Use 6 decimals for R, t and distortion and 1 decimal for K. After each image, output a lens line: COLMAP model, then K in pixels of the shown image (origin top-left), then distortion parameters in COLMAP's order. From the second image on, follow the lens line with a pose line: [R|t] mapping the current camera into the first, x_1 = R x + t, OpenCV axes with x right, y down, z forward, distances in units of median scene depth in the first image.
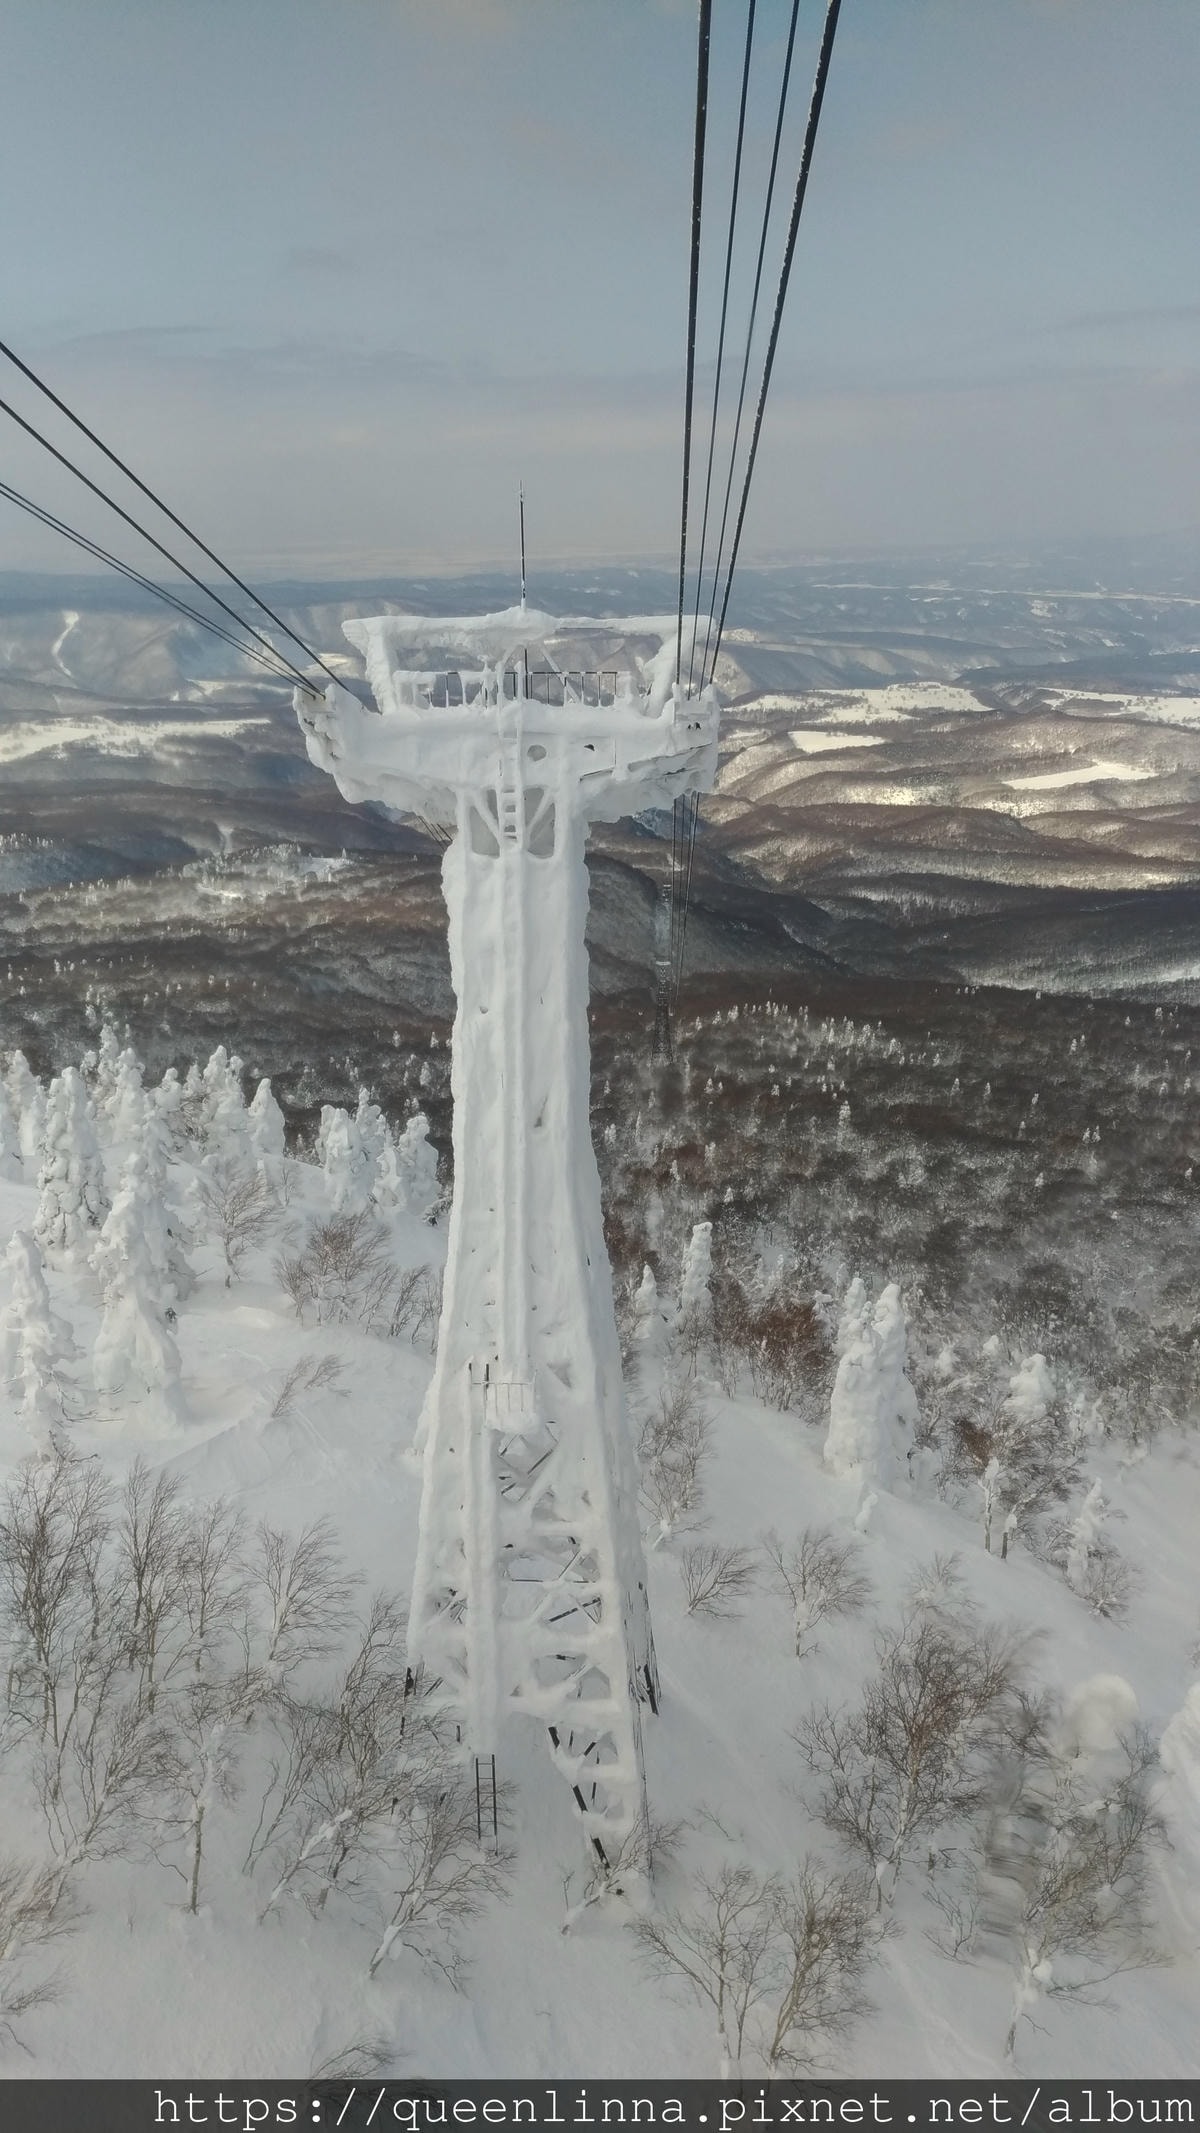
lens RADIAL K [[1678.0, 0, 612.0], [0, 1678.0, 1066.8], [0, 0, 1]] dist [0.028556, 0.021636]
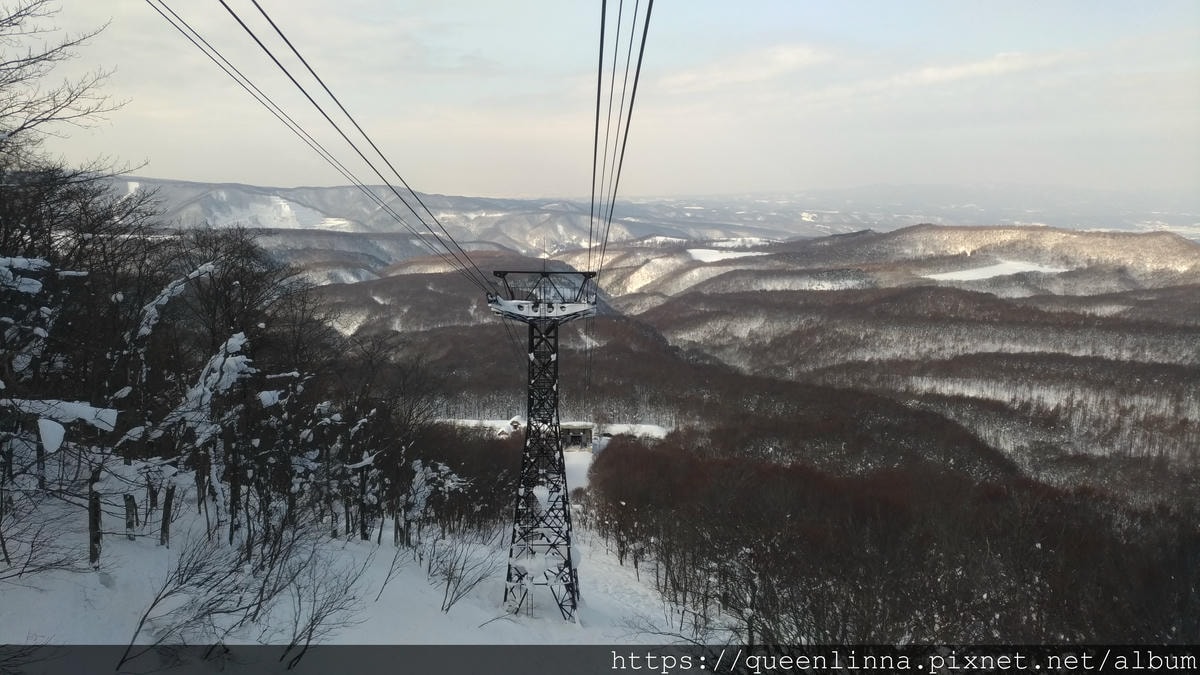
lens RADIAL K [[944.0, 0, 603.6], [0, 944.0, 345.6], [0, 0, 1]] dist [0.028556, 0.021636]
pose [[0.998424, -0.000982, 0.056105, 0.021167], [0.009367, 0.988736, -0.149379, -0.061103], [-0.055327, 0.149669, 0.987187, 0.597133]]
